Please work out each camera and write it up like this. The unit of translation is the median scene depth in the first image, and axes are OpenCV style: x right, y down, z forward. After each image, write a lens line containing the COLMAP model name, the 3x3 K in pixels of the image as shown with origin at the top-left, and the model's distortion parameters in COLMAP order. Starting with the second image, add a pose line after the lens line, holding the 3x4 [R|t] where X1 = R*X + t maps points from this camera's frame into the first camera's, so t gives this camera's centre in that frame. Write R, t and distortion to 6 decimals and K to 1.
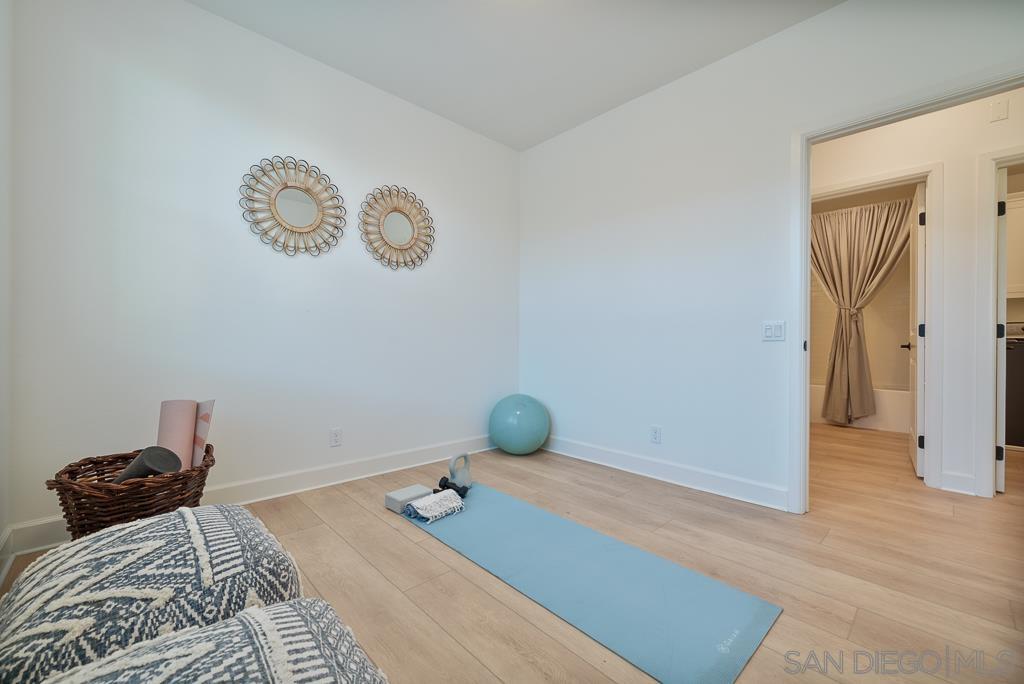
lens RADIAL K [[419.2, 0, 505.6], [0, 419.2, 340.2], [0, 0, 1]] dist [-0.007225, 0.000958]
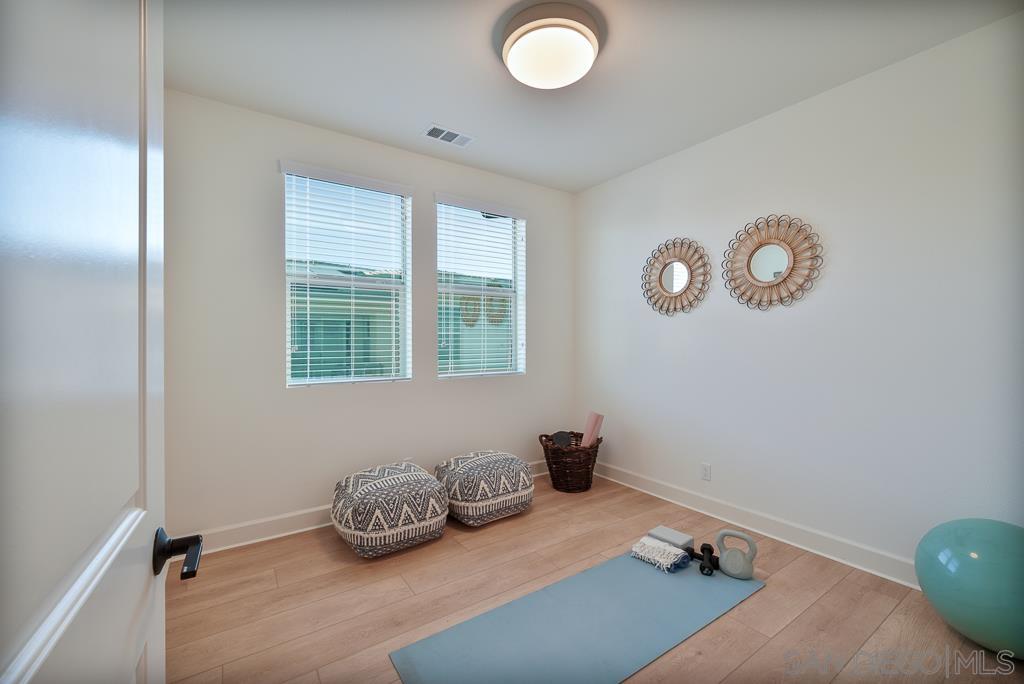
lens RADIAL K [[419.2, 0, 513.1], [0, 419.2, 342.9], [0, 0, 1]] dist [-0.007225, 0.000958]
pose [[-0.154219, -0.007459, -0.988009, 0.769654], [0.003039, 0.999963, -0.008023, -0.102264], [0.988032, -0.004240, -0.154190, 0.666613]]
